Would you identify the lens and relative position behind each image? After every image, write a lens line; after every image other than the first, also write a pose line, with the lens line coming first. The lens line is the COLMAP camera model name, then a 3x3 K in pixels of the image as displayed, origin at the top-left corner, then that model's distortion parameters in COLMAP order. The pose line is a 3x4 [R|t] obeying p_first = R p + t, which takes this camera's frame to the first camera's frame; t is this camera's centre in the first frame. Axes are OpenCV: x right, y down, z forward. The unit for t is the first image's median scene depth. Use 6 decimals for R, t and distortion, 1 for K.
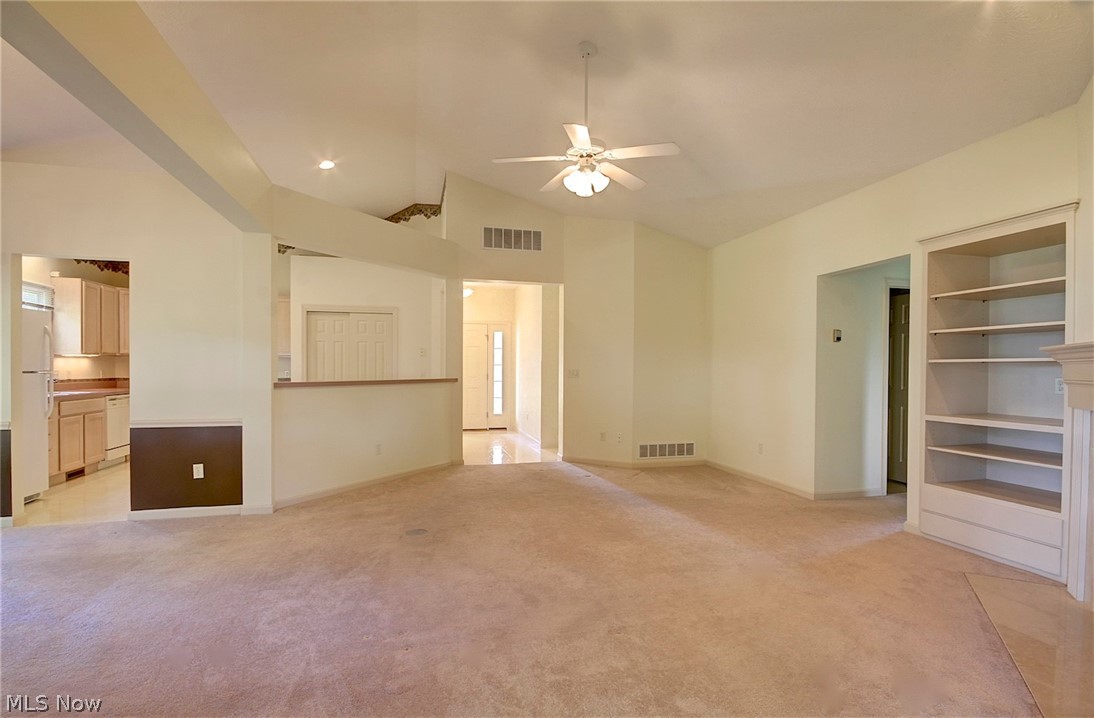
lens RADIAL K [[515.6, 0, 547.8], [0, 515.6, 365.9], [0, 0, 1]] dist [-0.002728, -0.000901]
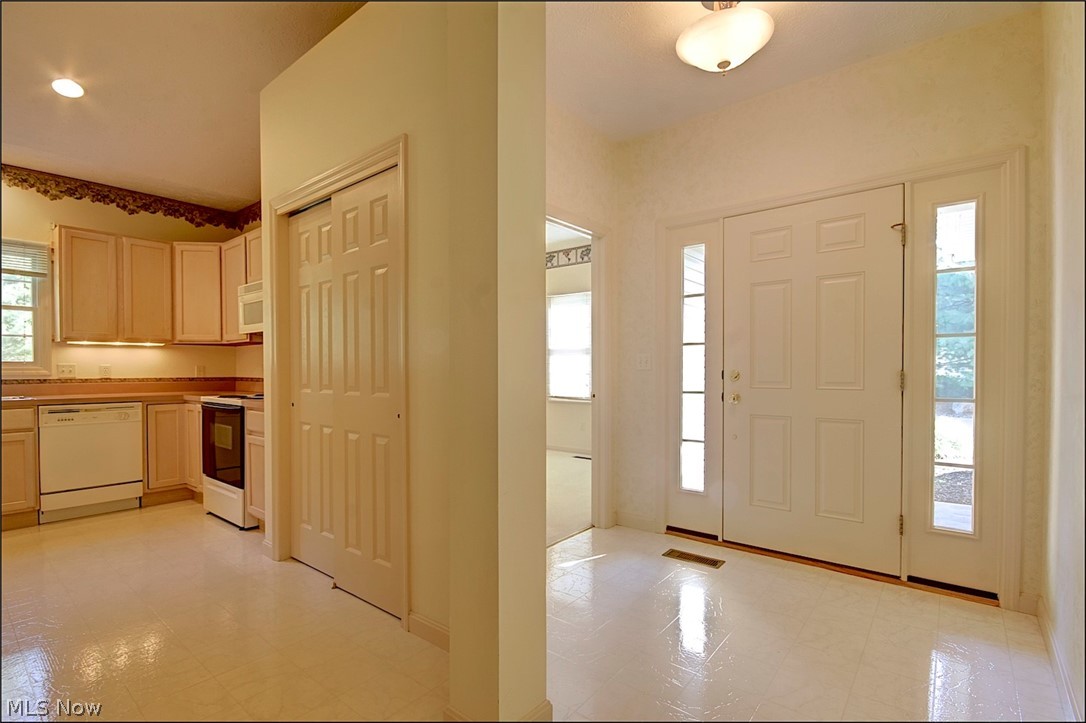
lens RADIAL K [[511.8, 0, 544.2], [0, 511.8, 377.2], [0, 0, 1]] dist [-0.002728, -0.000901]
pose [[0.579787, 0.004478, -0.814756, -0.014619], [0.008418, 0.999899, 0.011487, 0.022246], [0.814725, -0.013519, 0.579690, 1.103200]]
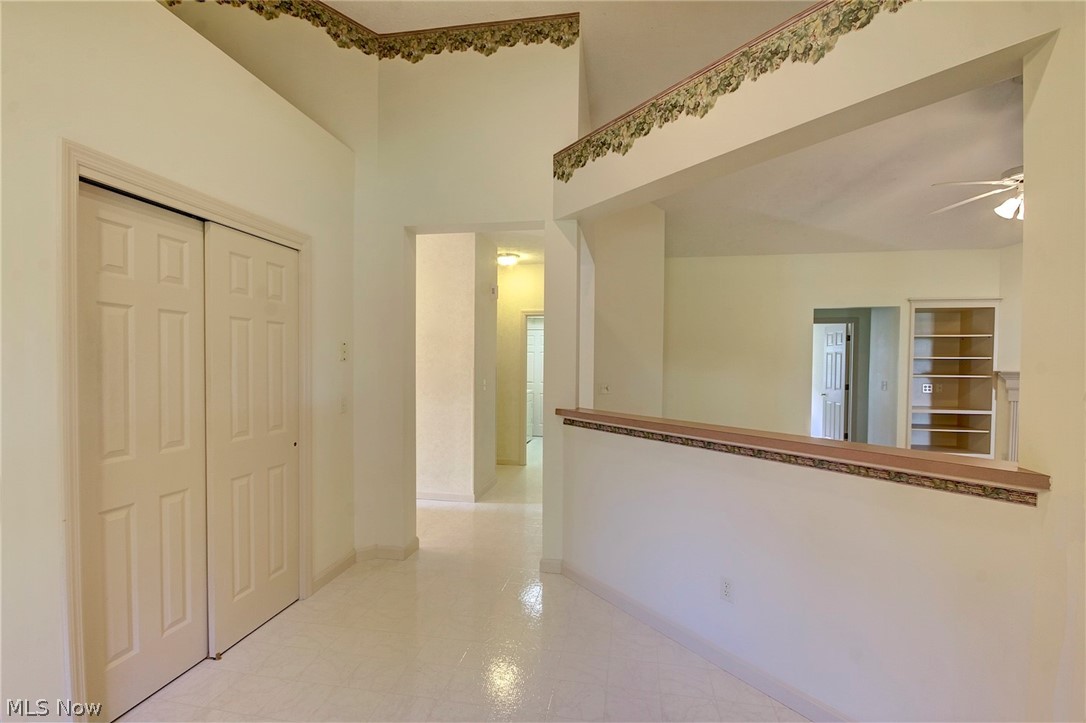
lens RADIAL K [[511.8, 0, 547.2], [0, 511.8, 376.0], [0, 0, 1]] dist [-0.002728, -0.000901]
pose [[0.413284, -0.018807, 0.910408, -0.703244], [-0.008564, 0.999662, 0.024539, -0.023630], [-0.910562, -0.017938, 0.412983, 0.825448]]
